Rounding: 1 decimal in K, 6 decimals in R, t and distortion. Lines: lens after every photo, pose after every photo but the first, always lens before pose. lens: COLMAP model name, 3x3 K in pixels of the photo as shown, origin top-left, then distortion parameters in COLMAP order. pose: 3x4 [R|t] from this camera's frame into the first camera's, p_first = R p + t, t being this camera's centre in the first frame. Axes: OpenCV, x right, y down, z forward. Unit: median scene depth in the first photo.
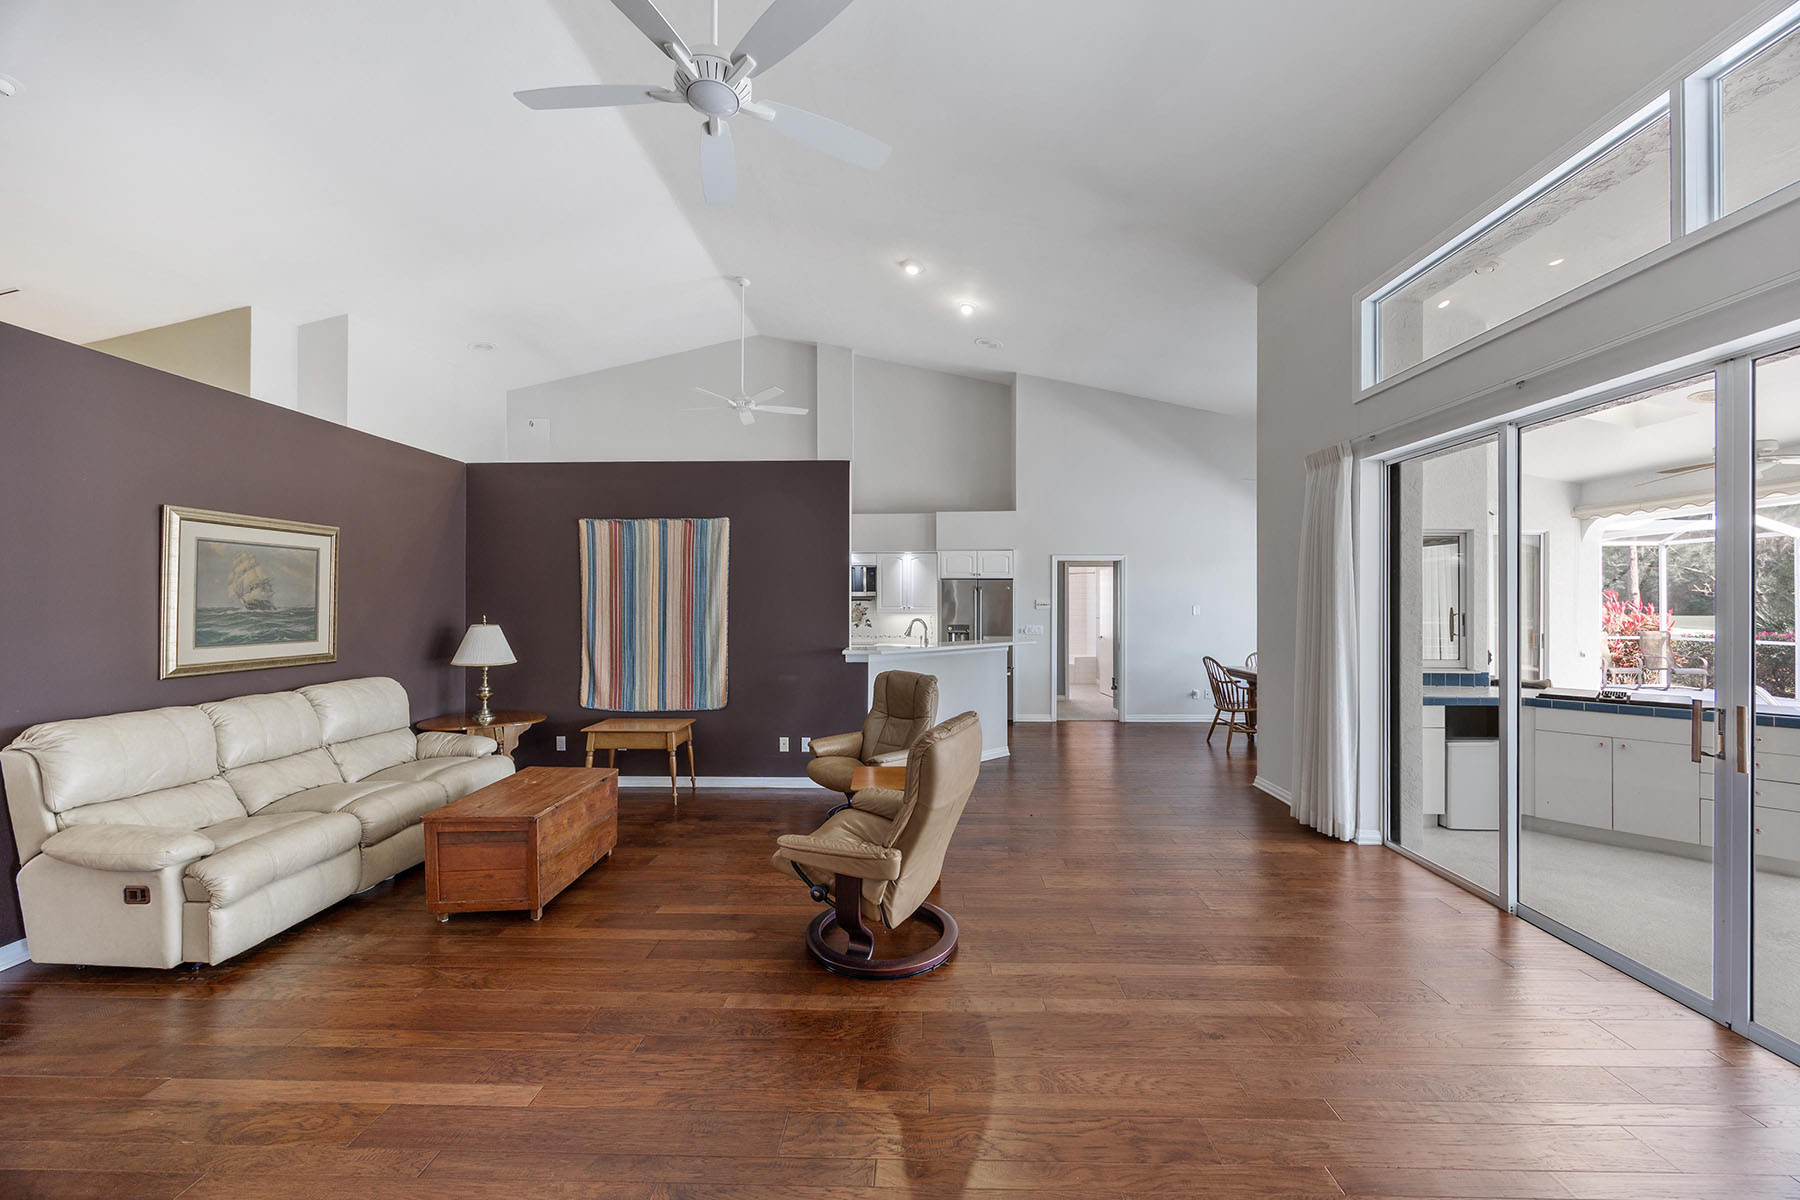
lens RADIAL K [[684.1, 0, 903.2], [0, 684.1, 598.7], [0, 0, 1]] dist [0.001218, 0.000053]
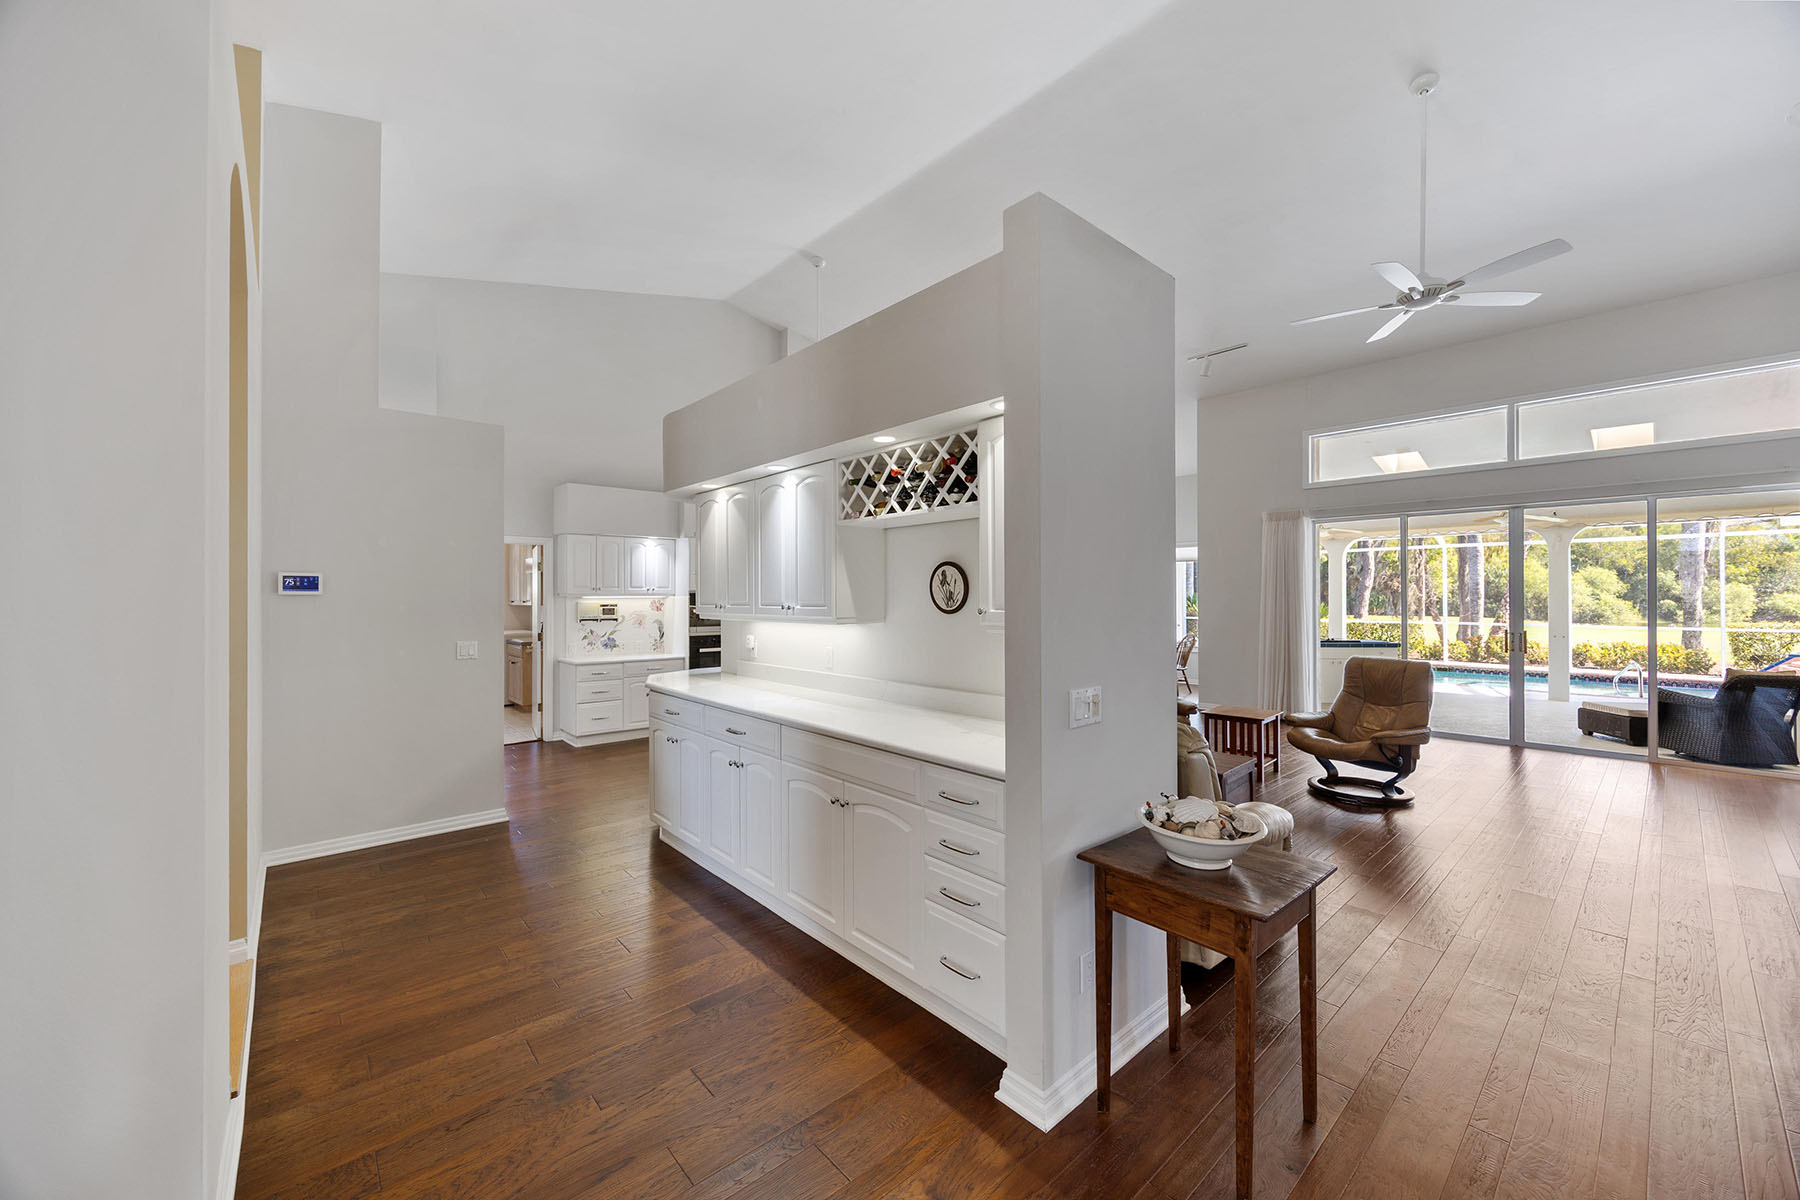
lens RADIAL K [[684.1, 0, 911.1], [0, 684.1, 596.6], [0, 0, 1]] dist [0.001218, 0.000053]
pose [[0.729884, -0.001429, 0.683570, -1.157928], [-0.001722, 0.999991, 0.003929, 0.003551], [-0.683569, -0.004045, 0.729875, 0.300045]]
